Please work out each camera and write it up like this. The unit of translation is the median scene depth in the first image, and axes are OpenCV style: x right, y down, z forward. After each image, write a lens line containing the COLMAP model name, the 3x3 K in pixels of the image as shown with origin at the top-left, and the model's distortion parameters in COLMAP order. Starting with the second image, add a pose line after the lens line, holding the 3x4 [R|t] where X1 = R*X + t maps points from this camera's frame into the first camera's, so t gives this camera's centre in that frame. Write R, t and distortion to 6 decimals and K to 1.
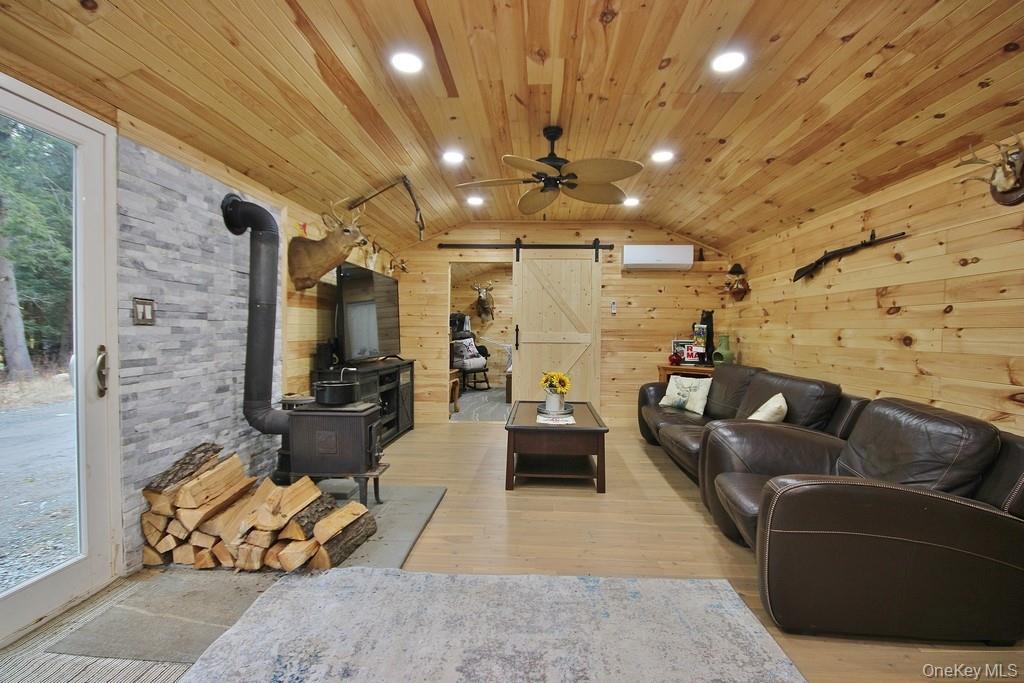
lens RADIAL K [[473.9, 0, 516.4], [0, 473.9, 344.0], [0, 0, 1]] dist [-0.000591, -0.000214]
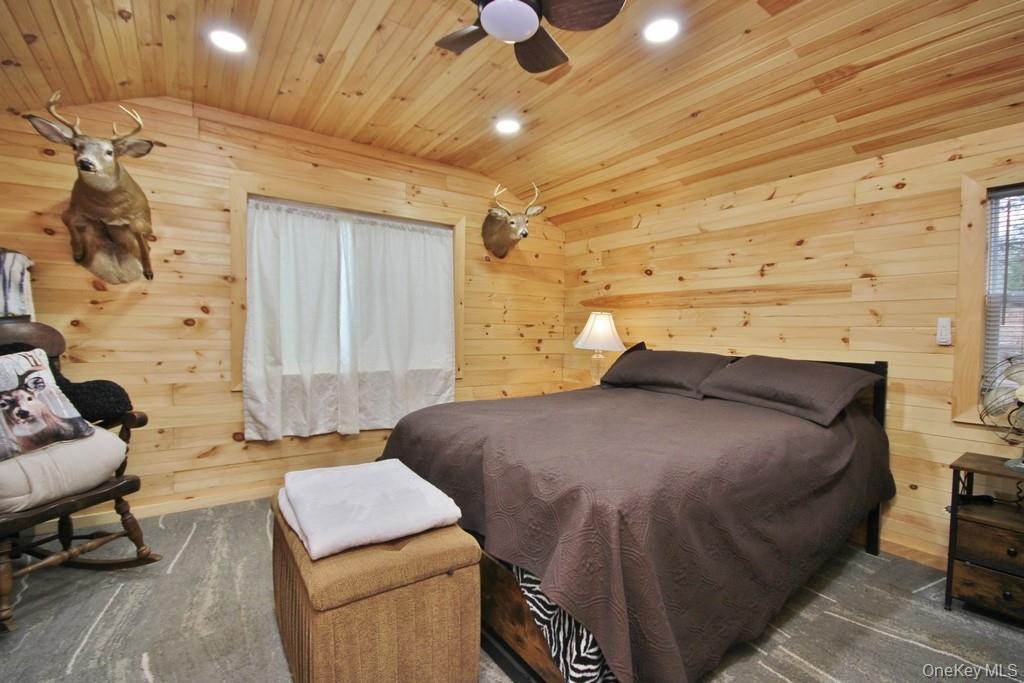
lens RADIAL K [[473.9, 0, 516.4], [0, 473.9, 344.0], [0, 0, 1]] dist [-0.000591, -0.000214]
pose [[0.788139, -0.017879, 0.615237, -0.053033], [0.009570, 0.999813, 0.016795, -0.016181], [-0.615422, -0.007349, 0.788163, 0.675928]]
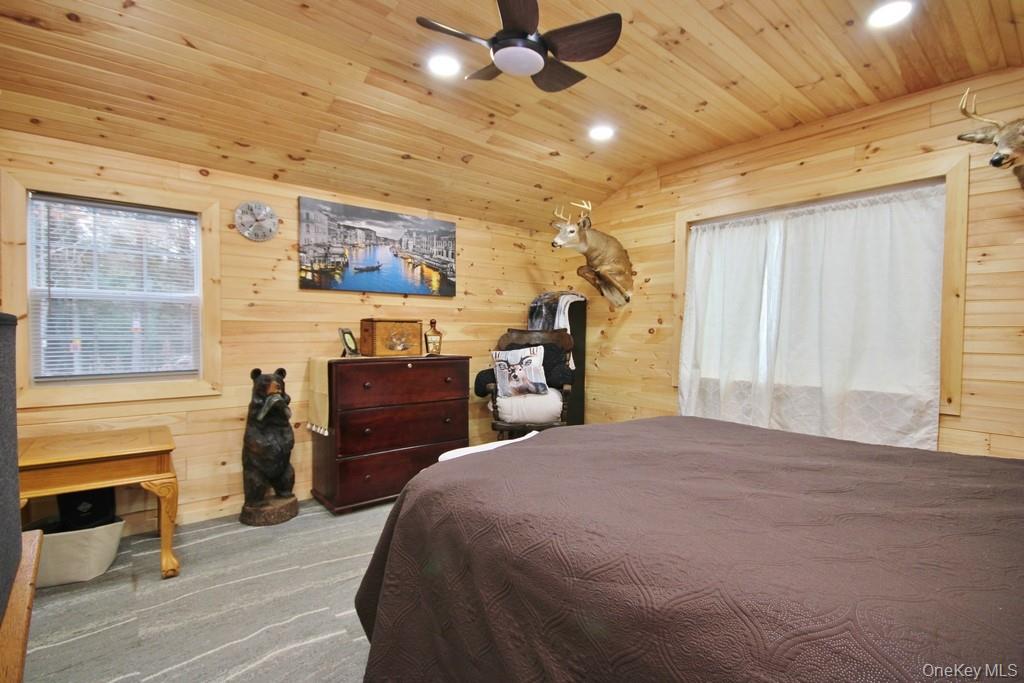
lens RADIAL K [[473.9, 0, 516.4], [0, 473.9, 344.0], [0, 0, 1]] dist [-0.000591, -0.000214]
pose [[0.677818, 0.015119, -0.735074, 0.195118], [-0.019153, 0.999812, 0.002904, -0.014834], [0.734980, 0.012111, 0.677981, 0.681250]]
